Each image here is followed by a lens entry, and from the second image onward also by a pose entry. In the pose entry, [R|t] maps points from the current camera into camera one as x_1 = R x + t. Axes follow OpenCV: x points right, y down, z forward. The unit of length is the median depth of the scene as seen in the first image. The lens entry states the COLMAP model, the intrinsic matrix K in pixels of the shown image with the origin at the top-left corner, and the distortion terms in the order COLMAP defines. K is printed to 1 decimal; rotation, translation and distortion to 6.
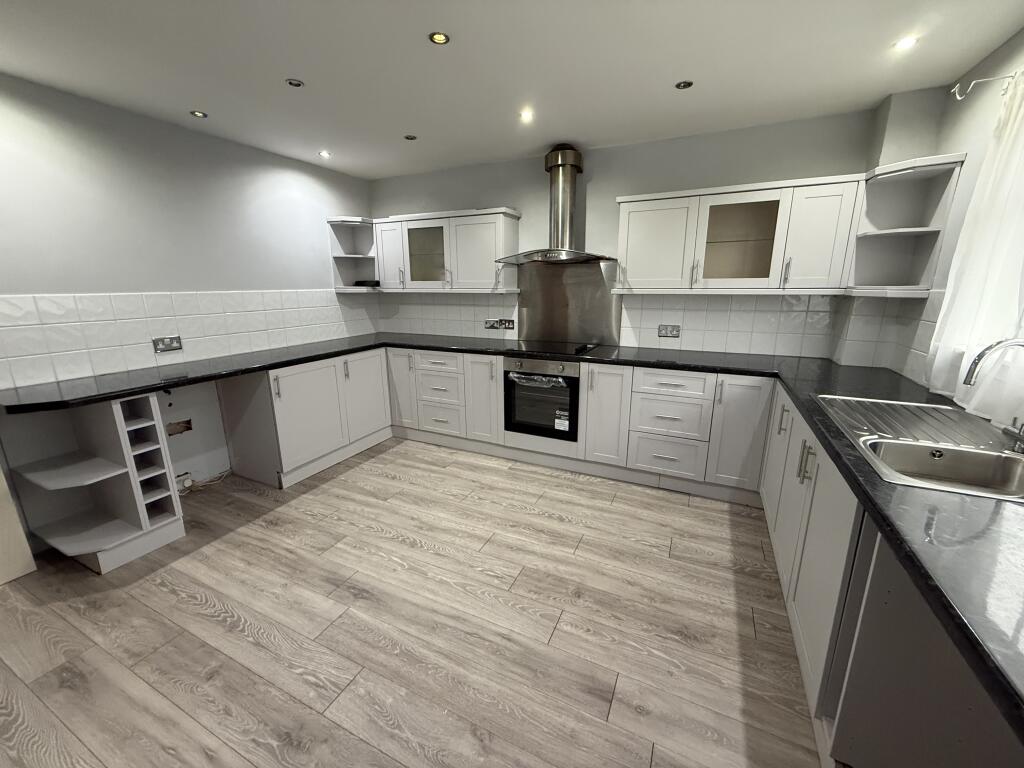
lens RADIAL K [[408.5, 0, 510.7], [0, 408.5, 384.1], [0, 0, 1]] dist [-0.001200, -0.001038]
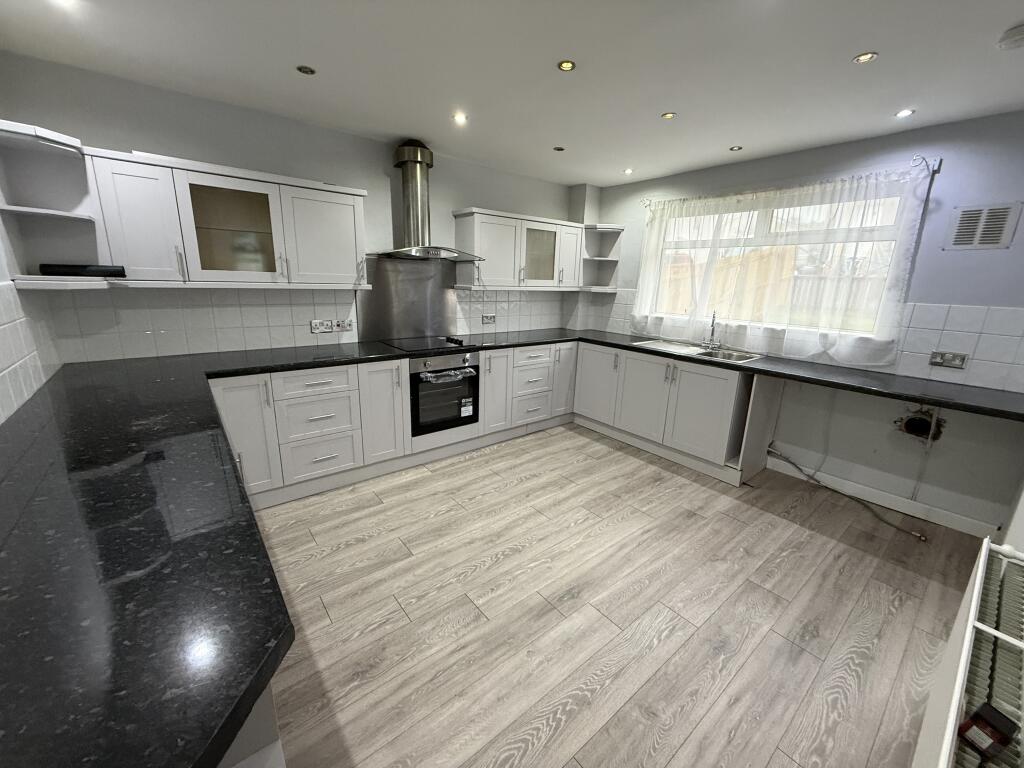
lens RADIAL K [[408.5, 0, 510.4], [0, 408.5, 383.3], [0, 0, 1]] dist [-0.001200, -0.001038]
pose [[0.428572, -0.208665, 0.879082, -0.878993], [0.182974, 0.972850, 0.141718, -0.121116], [-0.884786, 0.100113, 0.455116, 0.449142]]
